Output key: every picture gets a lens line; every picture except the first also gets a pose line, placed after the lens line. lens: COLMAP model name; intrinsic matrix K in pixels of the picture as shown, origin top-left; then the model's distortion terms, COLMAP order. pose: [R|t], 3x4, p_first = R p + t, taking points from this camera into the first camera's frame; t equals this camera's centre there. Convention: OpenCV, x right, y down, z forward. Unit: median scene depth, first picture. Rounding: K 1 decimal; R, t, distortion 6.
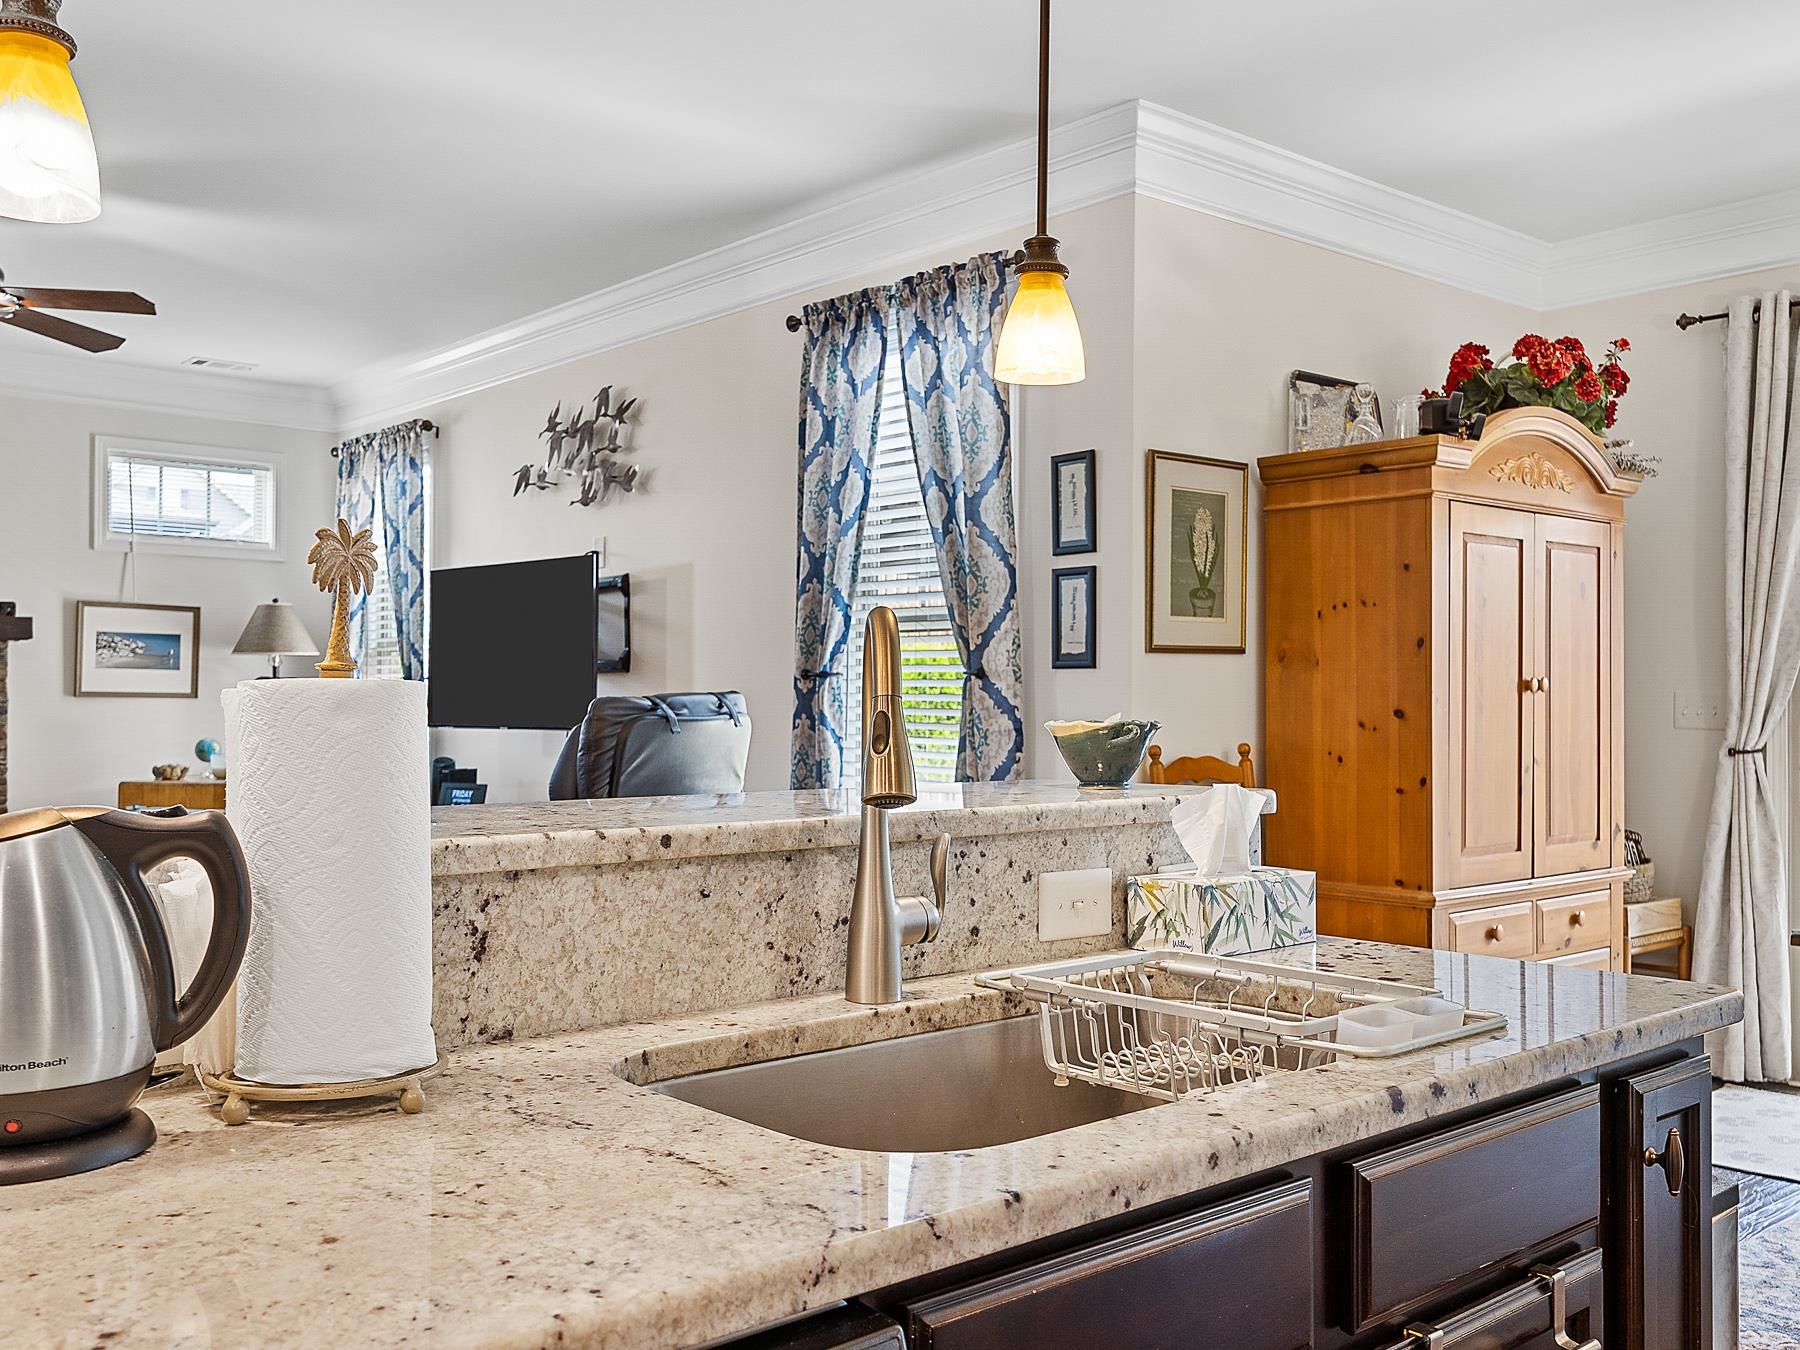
lens RADIAL K [[1677.6, 0, 900.0], [0, 1677.6, 675.0], [0, 0, 1]] dist [0.005300, -0.001951]
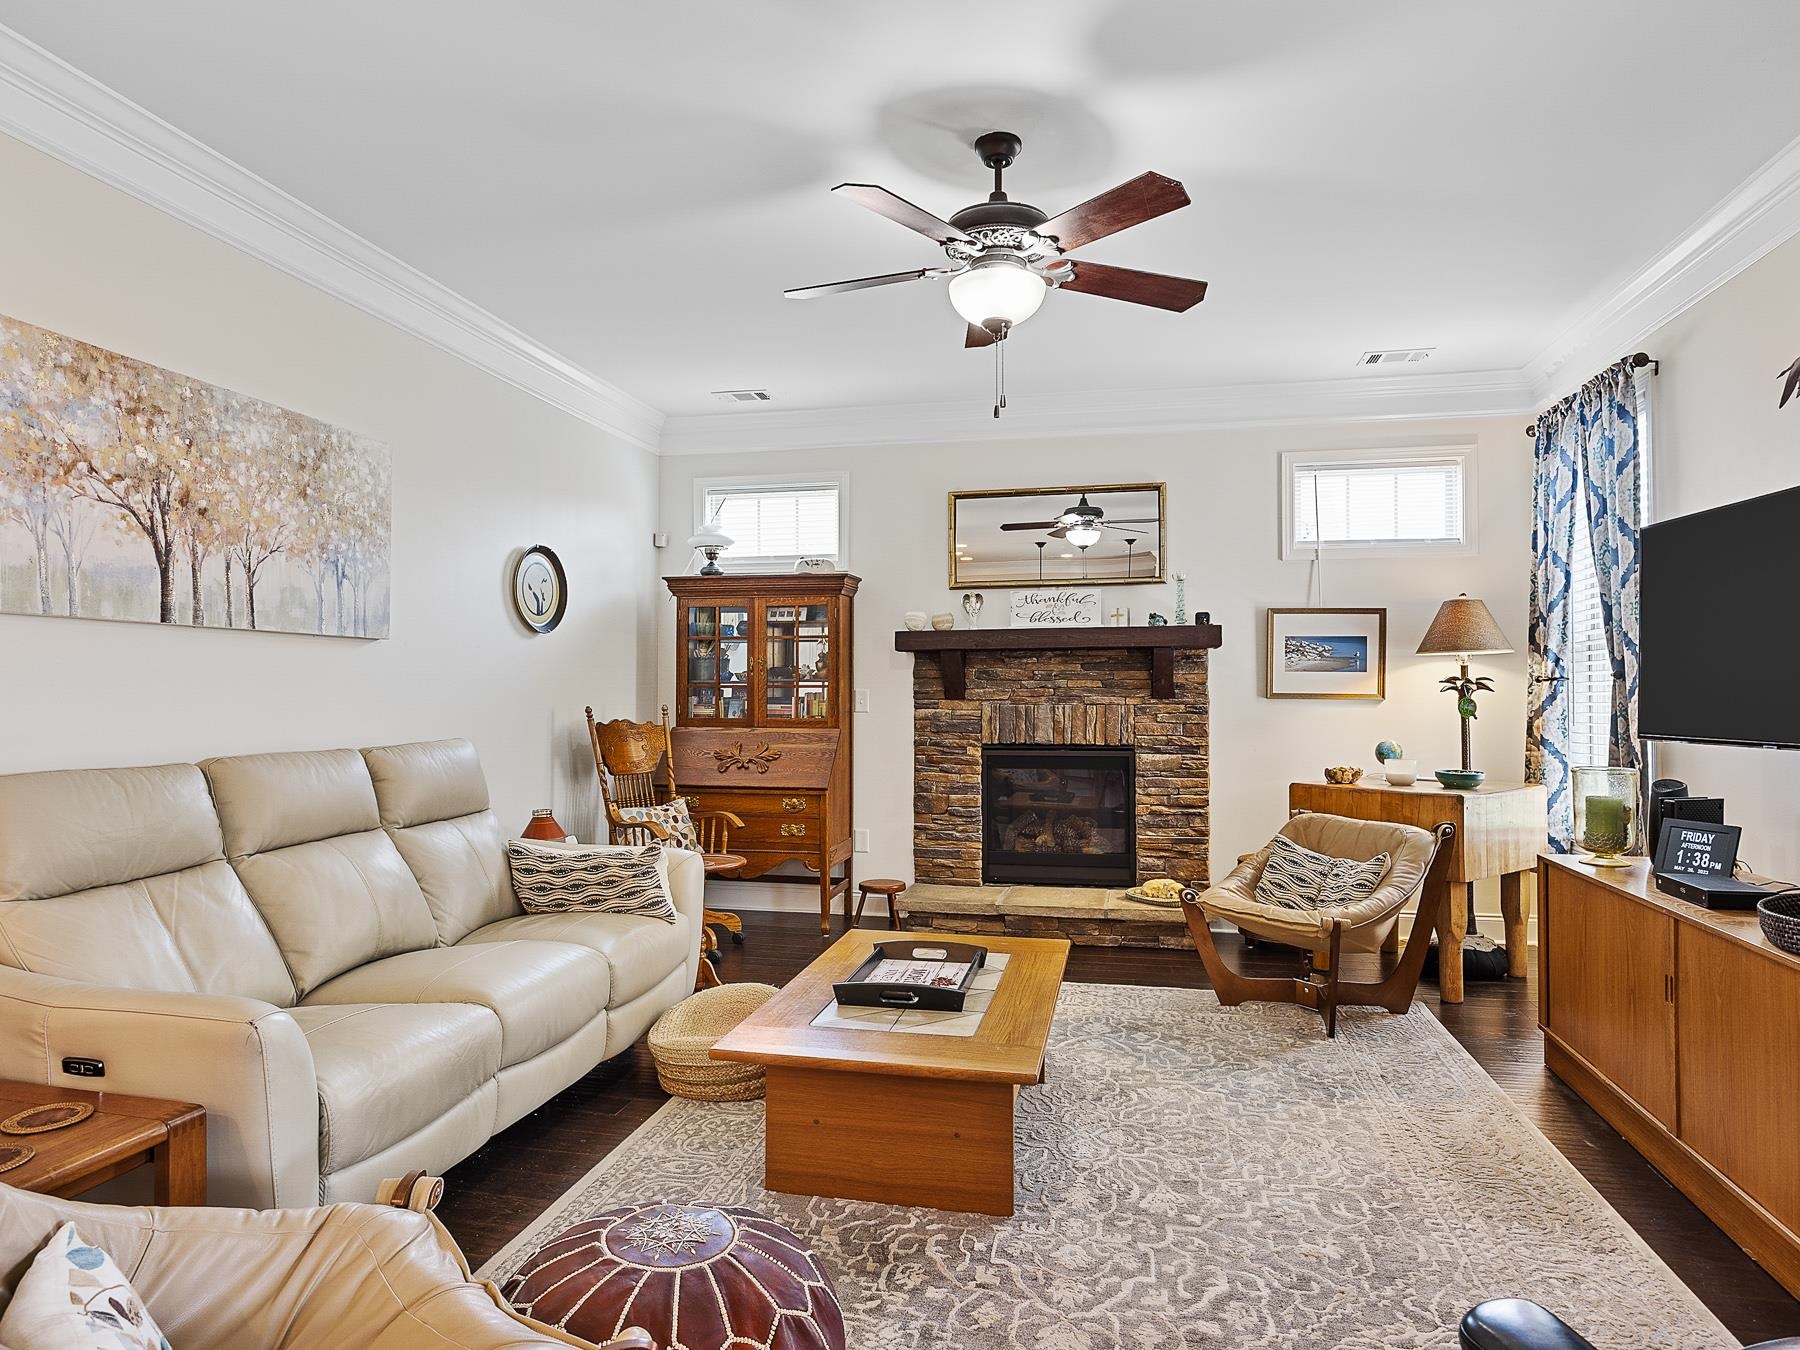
lens RADIAL K [[1040.5, 0, 900.0], [0, 1040.5, 675.0], [0, 0, 1]] dist [-0.011358, -0.000265]
pose [[0.598184, -0.017643, -0.801164, -0.102678], [0.010892, 0.999844, -0.013886, 0.004966], [0.801285, -0.000420, 0.598283, 0.430206]]
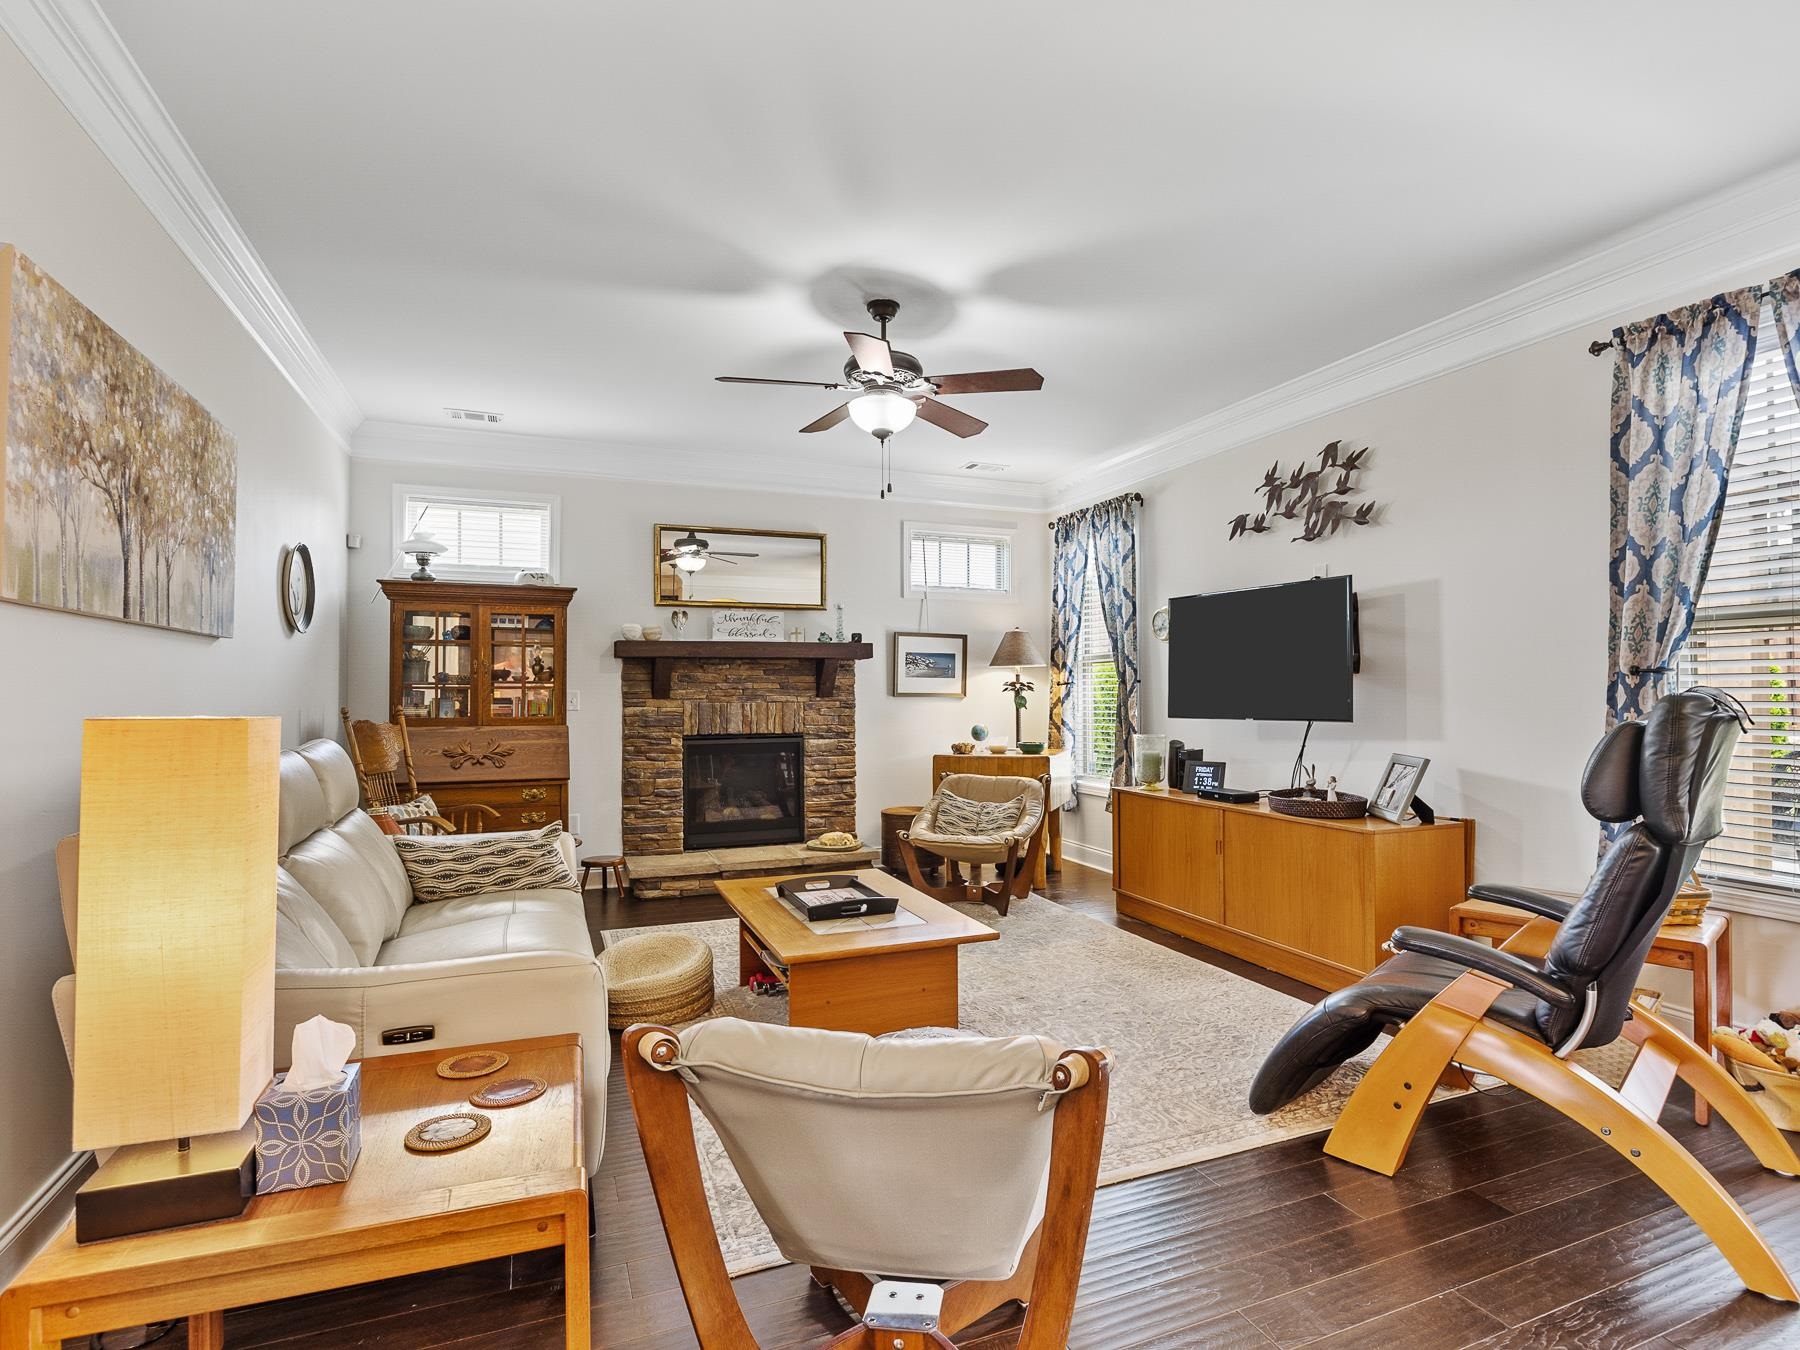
lens RADIAL K [[939.5, 0, 900.0], [0, 939.5, 675.0], [0, 0, 1]] dist [-0.027457, 0.000380]
pose [[0.946957, -0.013020, -0.321096, -0.225922], [0.010284, 0.999895, -0.010214, 0.002617], [0.321195, 0.006370, 0.946992, 0.217969]]
